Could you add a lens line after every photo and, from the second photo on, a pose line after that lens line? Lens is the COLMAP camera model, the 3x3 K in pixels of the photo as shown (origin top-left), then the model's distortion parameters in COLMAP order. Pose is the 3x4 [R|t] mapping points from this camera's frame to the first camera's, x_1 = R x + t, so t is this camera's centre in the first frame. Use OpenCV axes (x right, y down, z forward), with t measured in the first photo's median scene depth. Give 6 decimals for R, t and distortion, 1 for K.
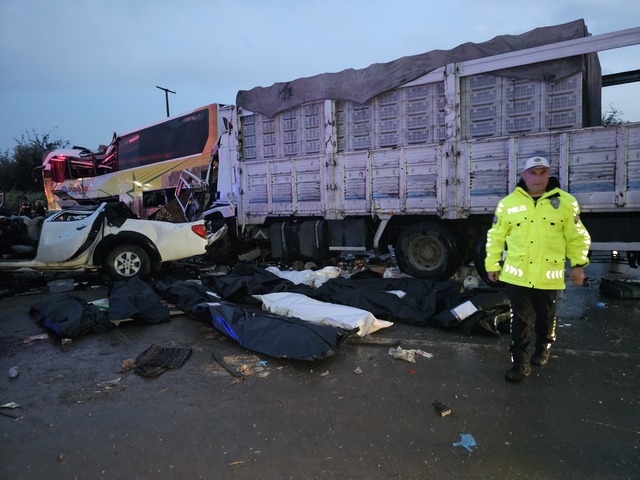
lens RADIAL K [[433.6, 0, 323.5], [0, 433.6, 240.4], [0, 0, 1]] dist [0.044561, -0.037385]
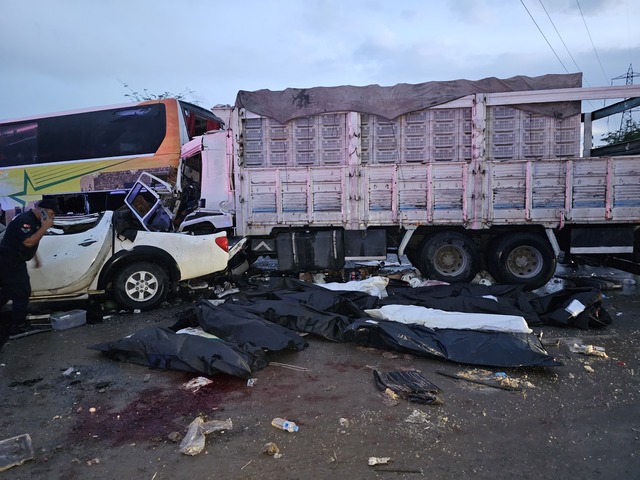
lens RADIAL K [[433.6, 0, 319.6], [0, 433.6, 234.4], [0, 0, 1]] dist [0.044561, -0.037385]
pose [[0.916266, -0.010639, 0.400430, -0.488460], [0.022851, 0.999408, -0.025734, -0.014688], [-0.399919, 0.032730, 0.915966, 0.118288]]
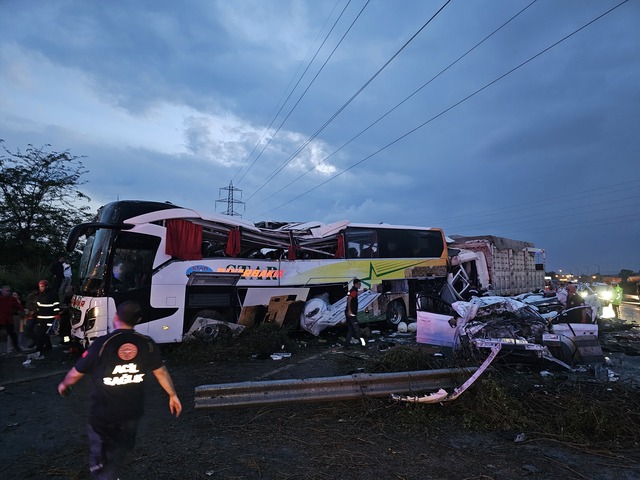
lens RADIAL K [[433.6, 0, 322.2], [0, 433.6, 244.1], [0, 0, 1]] dist [0.044561, -0.037385]
pose [[0.192715, 0.103738, 0.975756, -2.805238], [0.091666, 0.988144, -0.123160, -0.142052], [-0.976964, 0.113178, 0.180921, 1.675027]]
